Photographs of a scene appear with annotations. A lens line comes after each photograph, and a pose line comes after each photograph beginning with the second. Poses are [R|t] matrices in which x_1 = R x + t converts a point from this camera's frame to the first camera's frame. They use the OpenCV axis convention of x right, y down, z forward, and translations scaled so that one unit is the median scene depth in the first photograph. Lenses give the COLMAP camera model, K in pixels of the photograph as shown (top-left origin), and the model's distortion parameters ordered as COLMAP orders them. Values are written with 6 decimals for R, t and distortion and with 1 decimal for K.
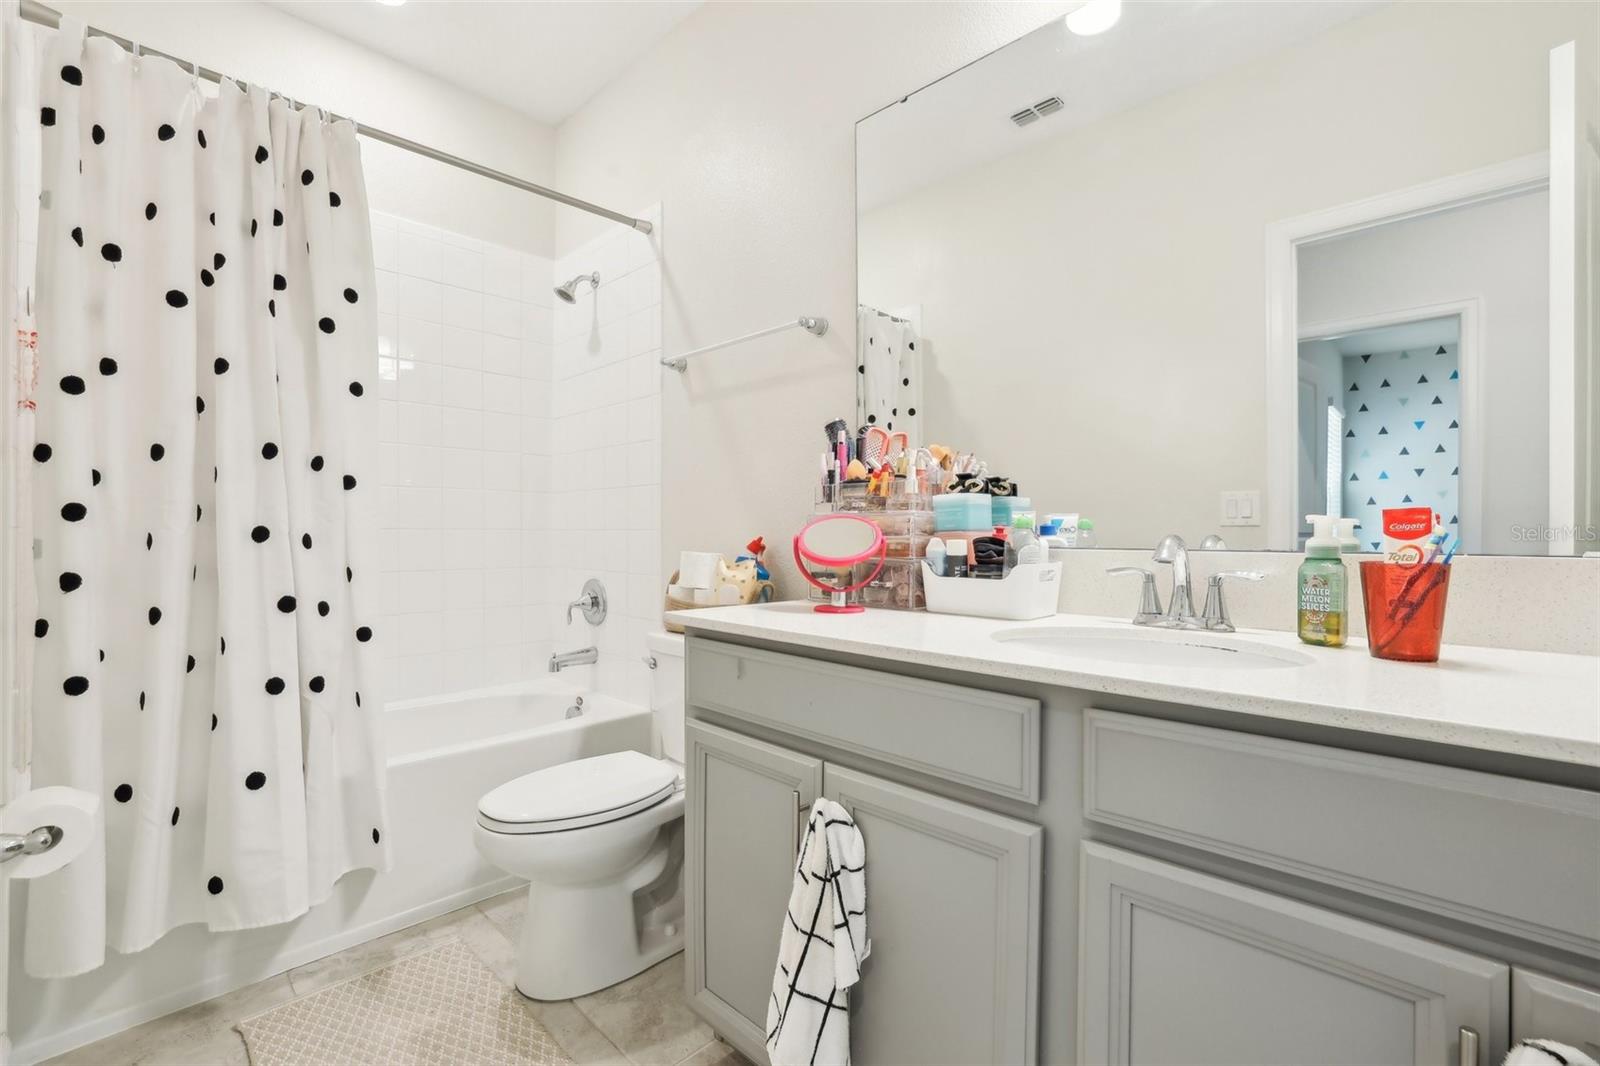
lens RADIAL K [[688.8, 0, 800.0], [0, 688.8, 533.0], [0, 0, 1]] dist [0.025009, 0.000011]
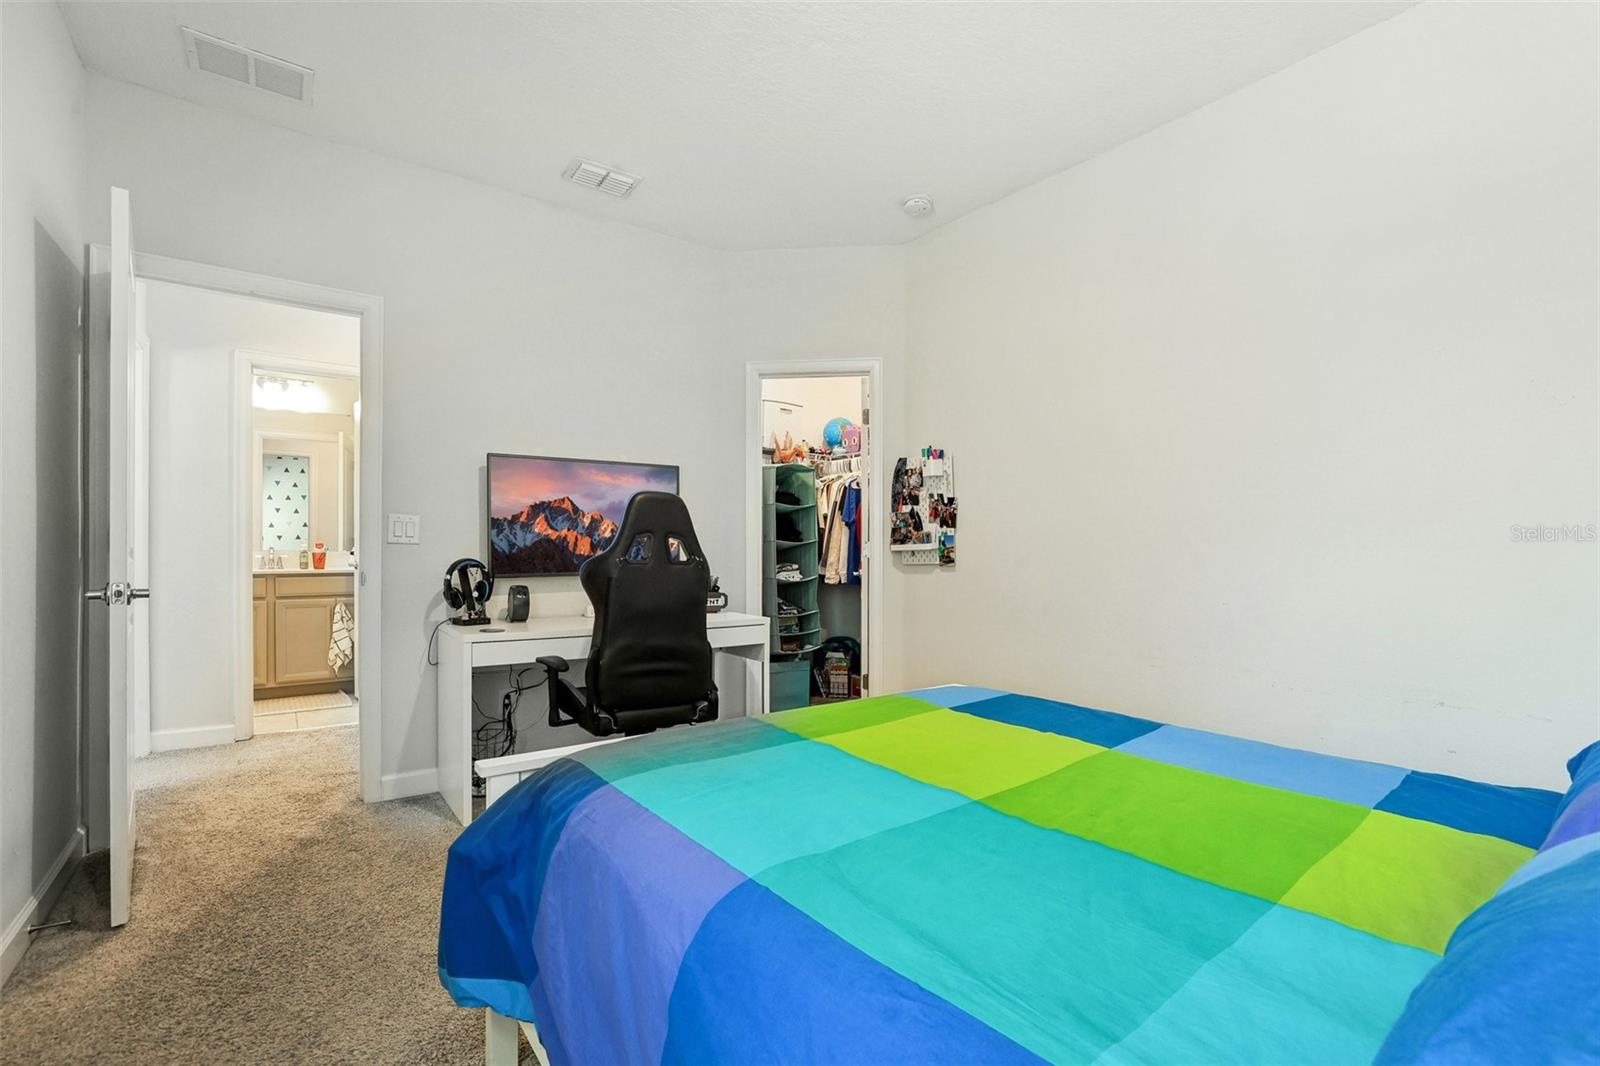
lens RADIAL K [[688.8, 0, 800.0], [0, 688.8, 533.0], [0, 0, 1]] dist [0.025009, 0.000011]
pose [[0.167678, 0.014166, 0.985740, -3.685522], [-0.000262, 0.999897, -0.014325, -0.033467], [-0.985842, 0.002144, 0.167664, -3.444577]]
